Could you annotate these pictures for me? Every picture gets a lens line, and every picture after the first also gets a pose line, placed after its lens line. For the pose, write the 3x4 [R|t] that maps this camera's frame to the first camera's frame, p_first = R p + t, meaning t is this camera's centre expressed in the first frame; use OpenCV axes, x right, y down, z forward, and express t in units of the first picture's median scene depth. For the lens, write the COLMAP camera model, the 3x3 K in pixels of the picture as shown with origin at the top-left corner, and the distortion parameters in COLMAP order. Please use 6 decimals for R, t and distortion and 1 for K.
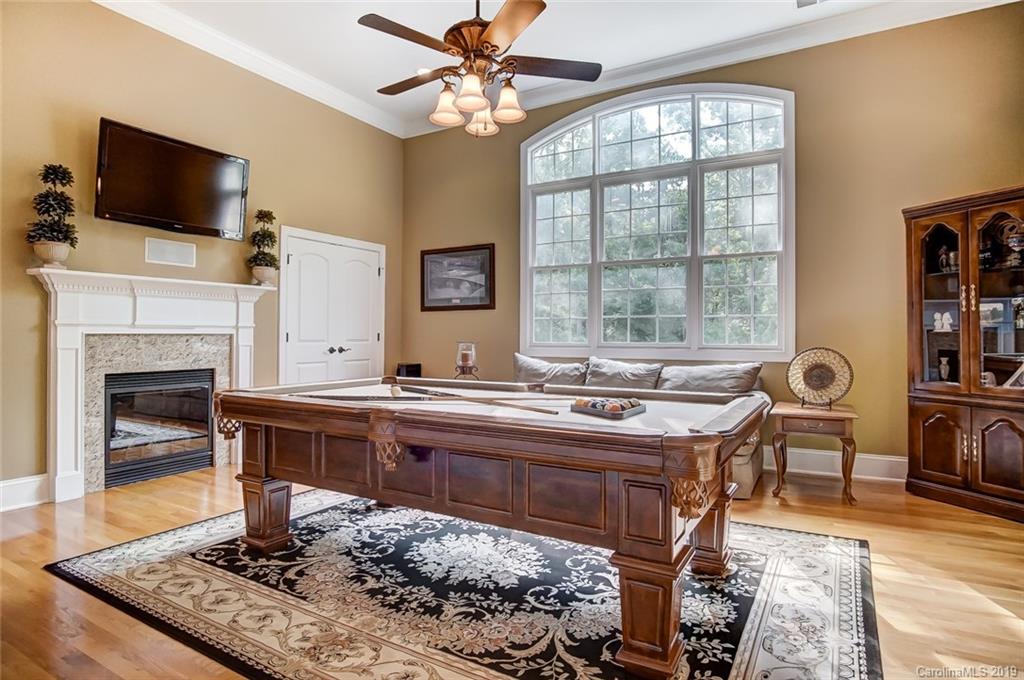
lens RADIAL K [[558.0, 0, 514.1], [0, 558.0, 335.7], [0, 0, 1]] dist [-0.024882, 0.000624]
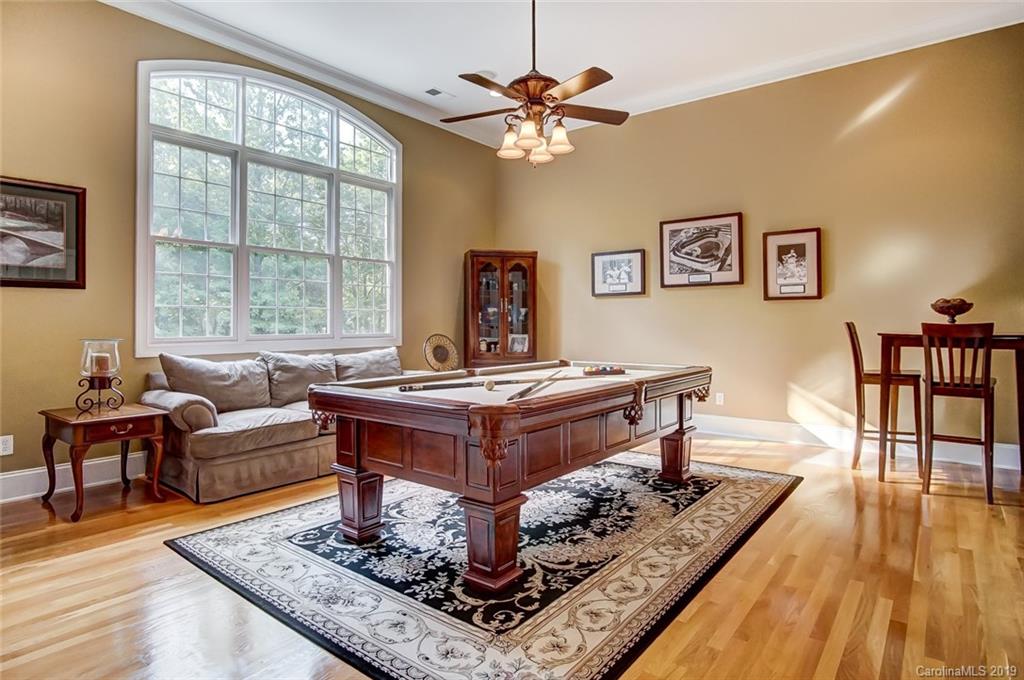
lens RADIAL K [[558.0, 0, 514.1], [0, 558.0, 335.7], [0, 0, 1]] dist [-0.024882, 0.000624]
pose [[0.128944, -0.025128, 0.991333, -1.335283], [-0.000694, 0.999676, 0.025430, -0.020582], [-0.991652, -0.003967, 0.128885, 0.905996]]
